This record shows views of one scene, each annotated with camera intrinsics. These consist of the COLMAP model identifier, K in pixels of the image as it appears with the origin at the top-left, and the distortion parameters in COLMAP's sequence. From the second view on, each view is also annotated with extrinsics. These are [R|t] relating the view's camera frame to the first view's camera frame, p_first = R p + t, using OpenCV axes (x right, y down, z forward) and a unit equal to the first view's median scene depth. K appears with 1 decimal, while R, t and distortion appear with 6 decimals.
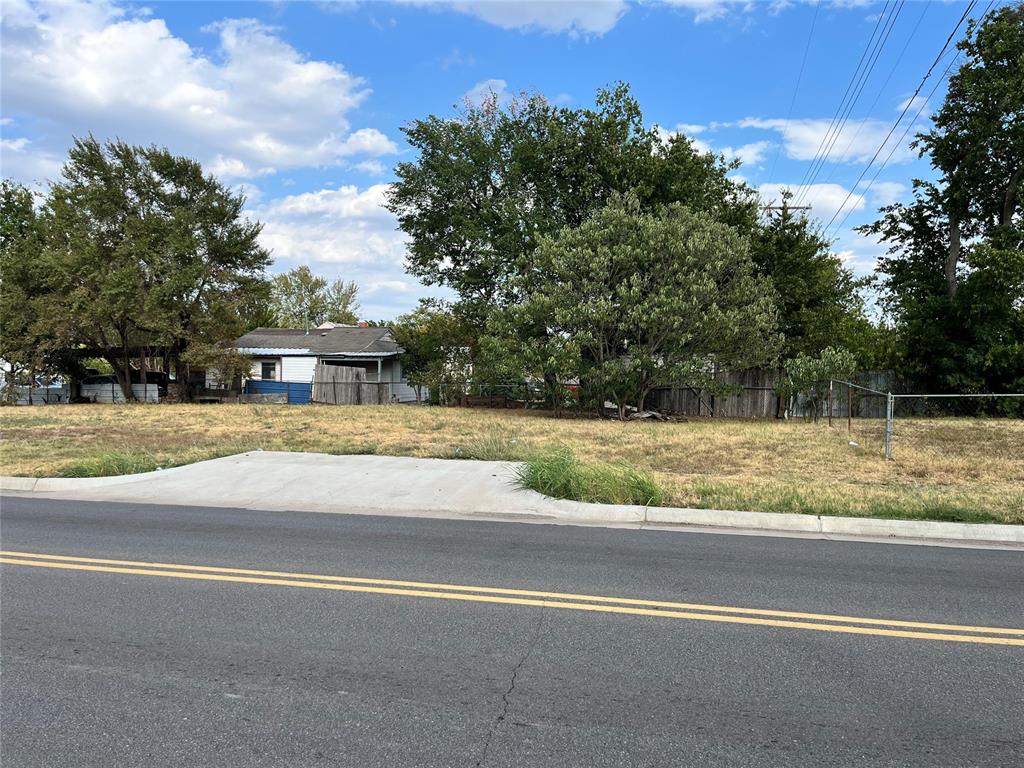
lens RADIAL K [[786.9, 0, 526.4], [0, 786.9, 386.3], [0, 0, 1]] dist [0.069910, -0.091641]
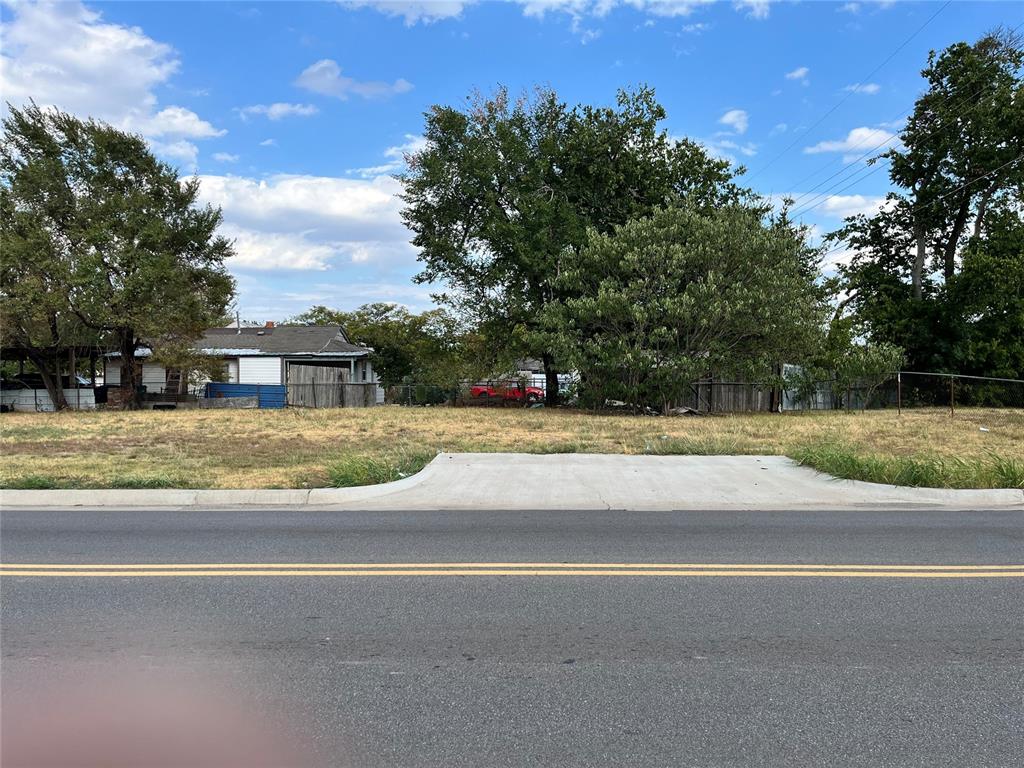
lens RADIAL K [[786.9, 0, 526.4], [0, 786.9, 386.3], [0, 0, 1]] dist [0.069910, -0.091641]
pose [[0.973156, -0.013505, 0.229749, -0.234013], [0.014342, 0.999895, -0.001974, 0.003333], [-0.229698, 0.005216, 0.973248, 0.040096]]
